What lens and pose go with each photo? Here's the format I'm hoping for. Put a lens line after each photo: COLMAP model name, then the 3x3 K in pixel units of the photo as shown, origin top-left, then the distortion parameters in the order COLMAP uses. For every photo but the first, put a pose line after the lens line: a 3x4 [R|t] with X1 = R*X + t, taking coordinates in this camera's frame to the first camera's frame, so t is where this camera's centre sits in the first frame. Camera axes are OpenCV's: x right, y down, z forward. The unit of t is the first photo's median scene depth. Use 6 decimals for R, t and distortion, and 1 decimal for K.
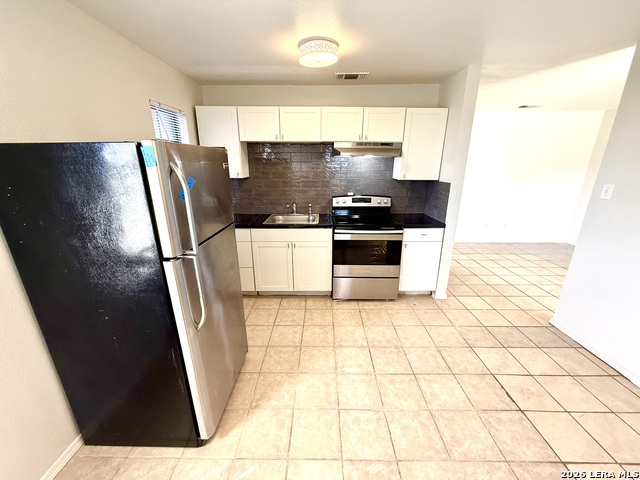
lens RADIAL K [[260.2, 0, 321.0], [0, 260.2, 240.7], [0, 0, 1]] dist [0.004059, -0.000192]
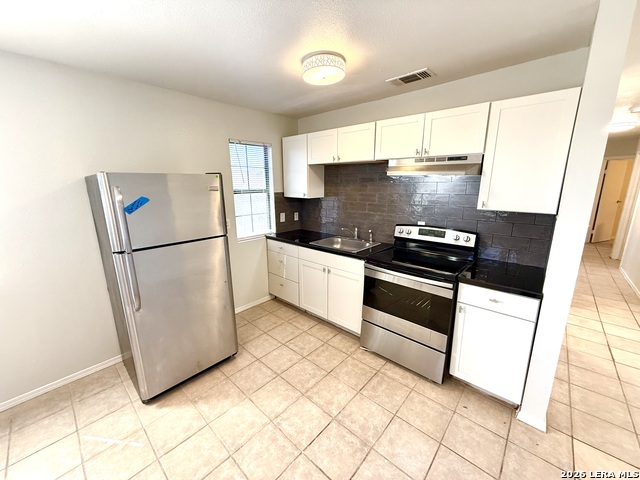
lens RADIAL K [[260.2, 0, 317.5], [0, 260.2, 240.0], [0, 0, 1]] dist [0.004059, -0.000192]
pose [[0.735722, 0.141390, -0.662361, 0.462350], [-0.190151, 0.981753, -0.001643, -0.080519], [0.650043, 0.127158, 0.749183, 0.253938]]
